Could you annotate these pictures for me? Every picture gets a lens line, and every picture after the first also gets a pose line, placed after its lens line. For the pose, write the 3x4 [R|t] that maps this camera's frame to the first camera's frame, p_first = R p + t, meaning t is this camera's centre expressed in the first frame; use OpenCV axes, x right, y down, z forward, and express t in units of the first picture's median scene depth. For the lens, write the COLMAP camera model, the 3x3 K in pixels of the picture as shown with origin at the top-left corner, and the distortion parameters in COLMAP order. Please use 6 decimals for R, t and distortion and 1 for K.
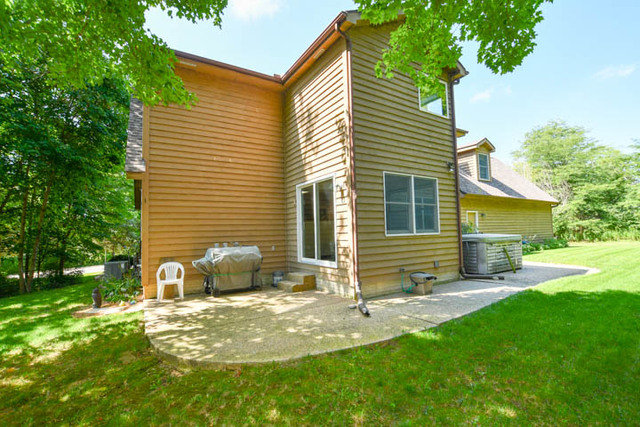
lens RADIAL K [[286.4, 0, 314.2], [0, 286.4, 215.6], [0, 0, 1]] dist [-0.025840, 0.003248]
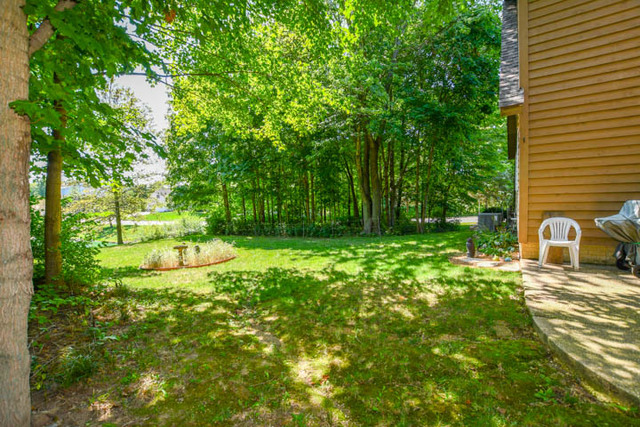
lens RADIAL K [[286.4, 0, 313.6], [0, 286.4, 218.3], [0, 0, 1]] dist [-0.025840, 0.003248]
pose [[0.398843, 0.079814, -0.913539, -0.084485], [0.078755, 0.989543, 0.120838, 0.025063], [0.913631, -0.120141, 0.388387, 0.117367]]
